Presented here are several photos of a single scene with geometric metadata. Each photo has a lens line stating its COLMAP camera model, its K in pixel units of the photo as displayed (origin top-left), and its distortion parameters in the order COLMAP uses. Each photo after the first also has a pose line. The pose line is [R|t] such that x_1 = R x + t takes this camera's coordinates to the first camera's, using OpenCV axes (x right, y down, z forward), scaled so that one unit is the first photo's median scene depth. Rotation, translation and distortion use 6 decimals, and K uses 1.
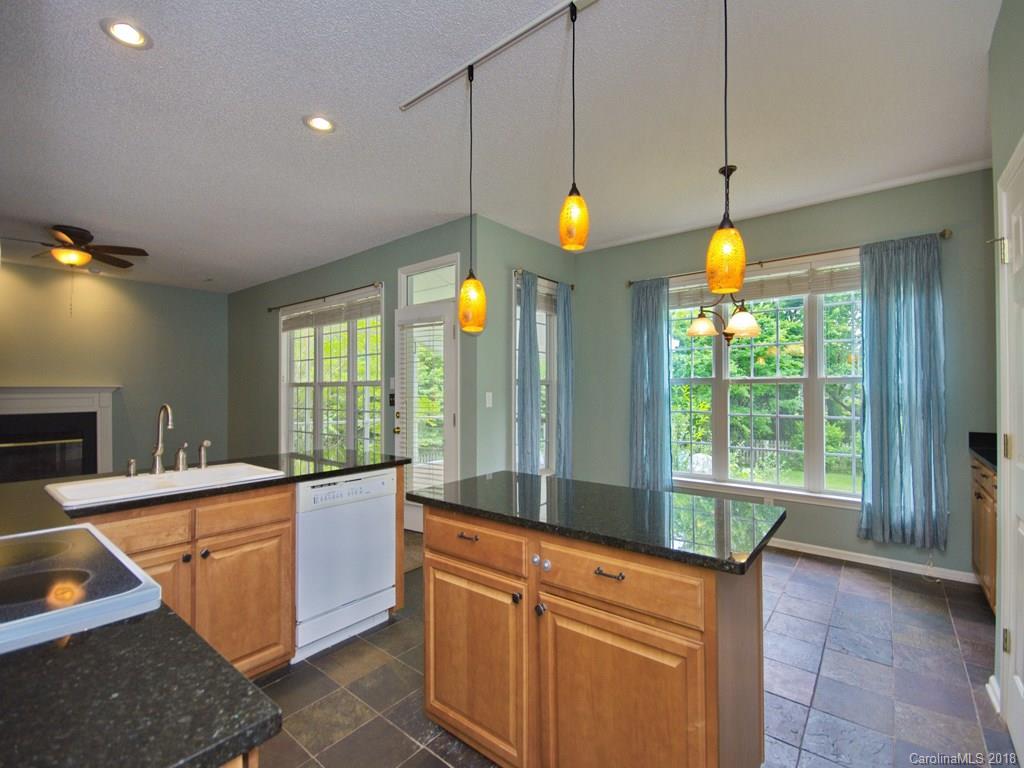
lens RADIAL K [[463.1, 0, 528.4], [0, 463.1, 385.6], [0, 0, 1]] dist [-0.005092, -0.000925]
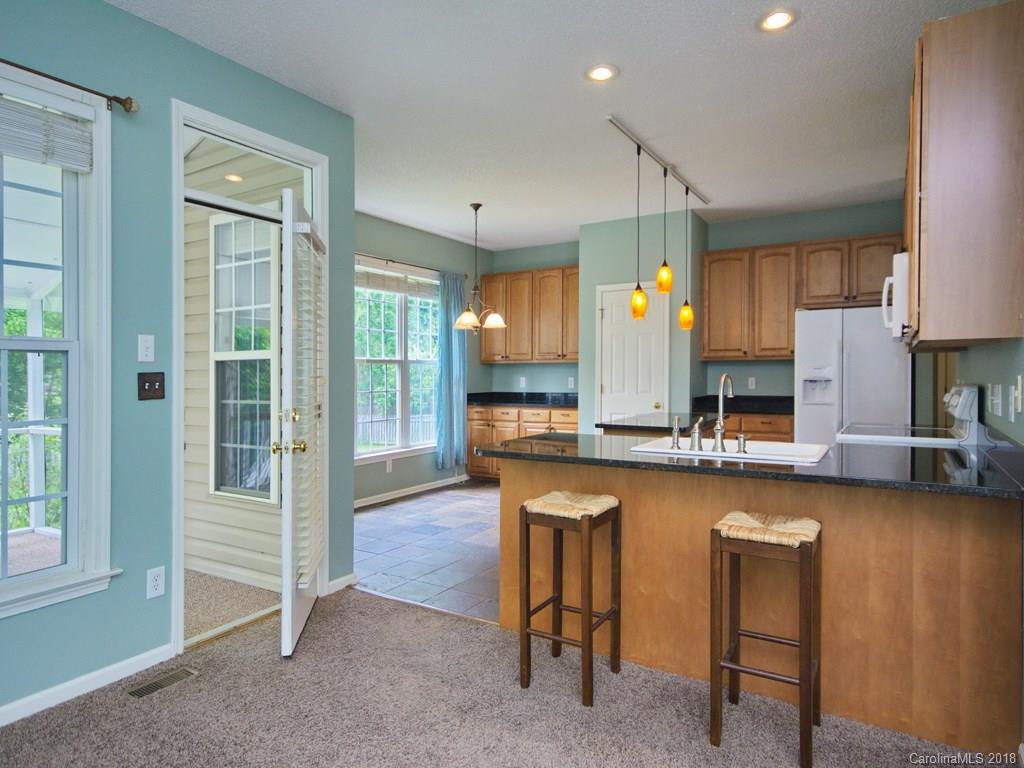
lens RADIAL K [[624.7, 0, 509.7], [0, 624.7, 390.2], [0, 0, 1]] dist [0.002335, 0.000605]
pose [[-0.100824, -0.024508, 0.994602, -0.865761], [-0.000300, 0.999697, 0.024603, 0.017309], [-0.994904, 0.002182, -0.100801, 0.669237]]
